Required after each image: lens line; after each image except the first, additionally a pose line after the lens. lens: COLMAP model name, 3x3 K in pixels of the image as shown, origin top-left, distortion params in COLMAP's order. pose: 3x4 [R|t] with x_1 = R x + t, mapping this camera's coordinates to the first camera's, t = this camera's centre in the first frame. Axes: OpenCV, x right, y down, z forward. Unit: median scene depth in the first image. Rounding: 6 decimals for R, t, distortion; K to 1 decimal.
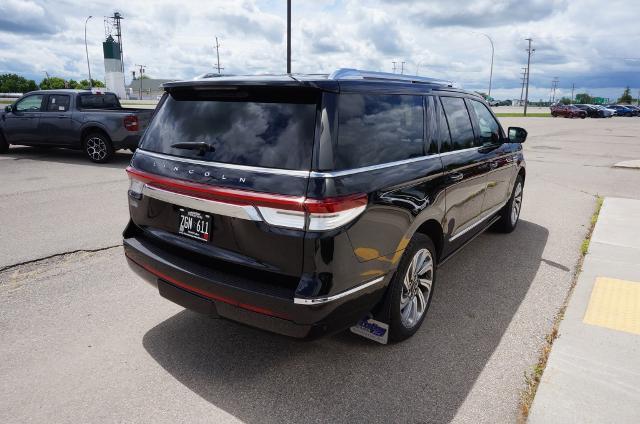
lens RADIAL K [[422.6, 0, 319.3], [0, 422.6, 211.7], [0, 0, 1]] dist [-0.018829, 0.014979]
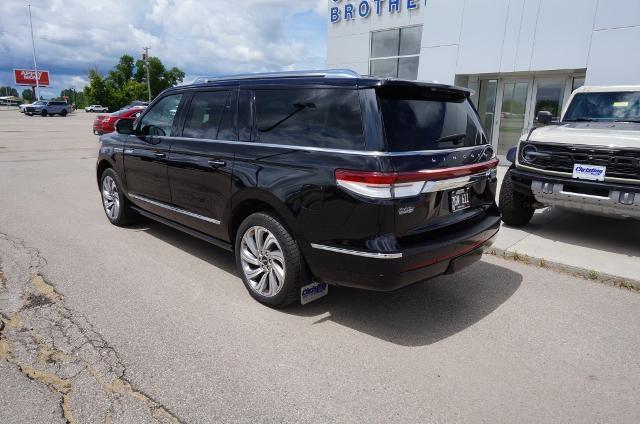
lens RADIAL K [[422.6, 0, 319.7], [0, 422.6, 217.6], [0, 0, 1]] dist [-0.018829, 0.014979]
pose [[0.147935, -0.251545, 0.956473, -1.585919], [0.227940, 0.949749, 0.214522, -0.285468], [-0.962371, 0.186283, 0.197838, 1.177336]]
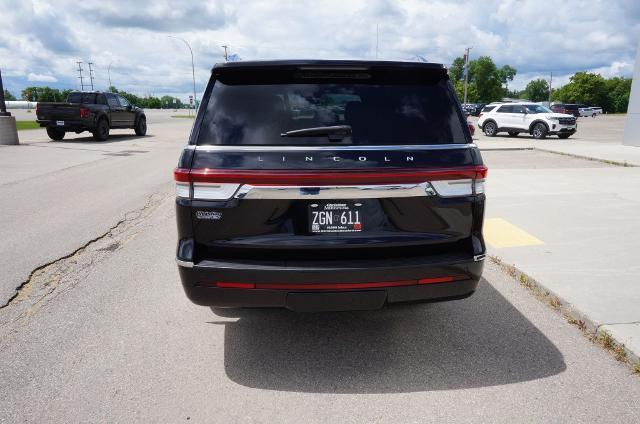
lens RADIAL K [[422.6, 0, 318.3], [0, 422.6, 217.0], [0, 0, 1]] dist [-0.018829, 0.014979]
pose [[0.777314, -0.173275, 0.604779, -0.884518], [0.172100, 0.983220, 0.060504, -0.033074], [-0.605115, 0.057052, 0.794092, 0.306544]]
